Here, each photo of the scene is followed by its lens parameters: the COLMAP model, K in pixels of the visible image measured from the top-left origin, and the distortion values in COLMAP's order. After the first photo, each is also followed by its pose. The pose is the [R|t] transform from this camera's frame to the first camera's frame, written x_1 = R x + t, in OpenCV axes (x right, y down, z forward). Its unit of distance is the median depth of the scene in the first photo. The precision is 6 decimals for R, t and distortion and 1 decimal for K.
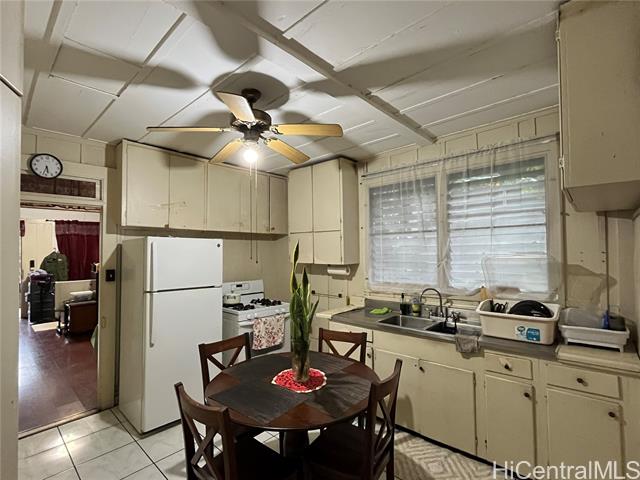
lens RADIAL K [[311.1, 0, 320.0], [0, 311.1, 240.0], [0, 0, 1]] dist [-0.002094, -0.001157]
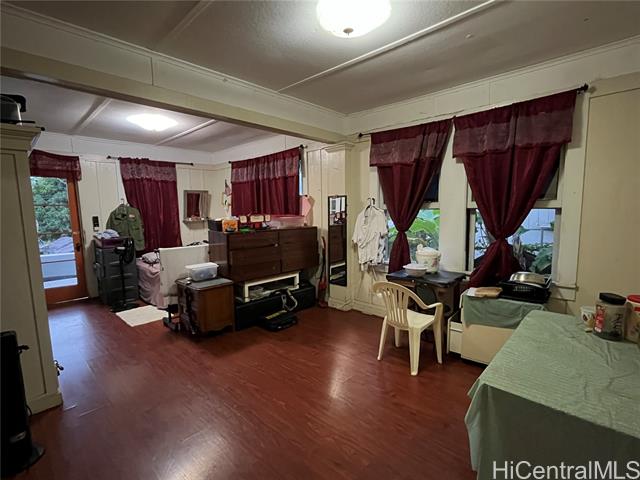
lens RADIAL K [[311.1, 0, 320.0], [0, 311.1, 240.0], [0, 0, 1]] dist [-0.002094, -0.001157]
pose [[0.999767, -0.007017, -0.020405, -0.359884], [0.009808, 0.990096, 0.140050, 0.021955], [0.019221, -0.140218, 0.989934, 0.275183]]
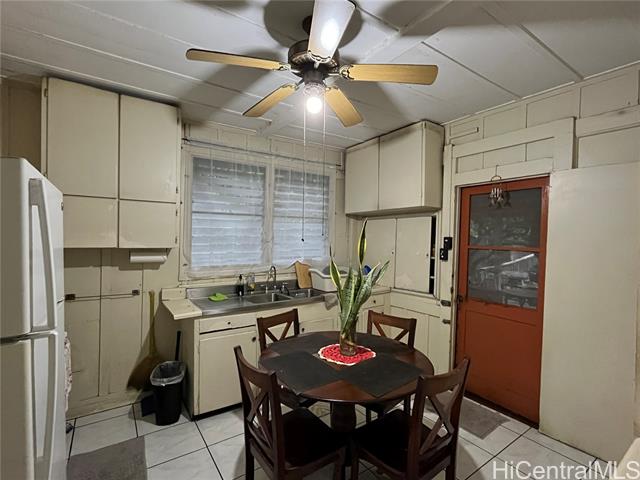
lens RADIAL K [[311.1, 0, 320.0], [0, 311.1, 240.0], [0, 0, 1]] dist [-0.002094, -0.001157]
pose [[0.225436, 0.006688, 0.974235, -0.673056], [-0.052455, 0.998609, 0.005283, 0.040959], [-0.972845, -0.052295, 0.225474, 0.540240]]
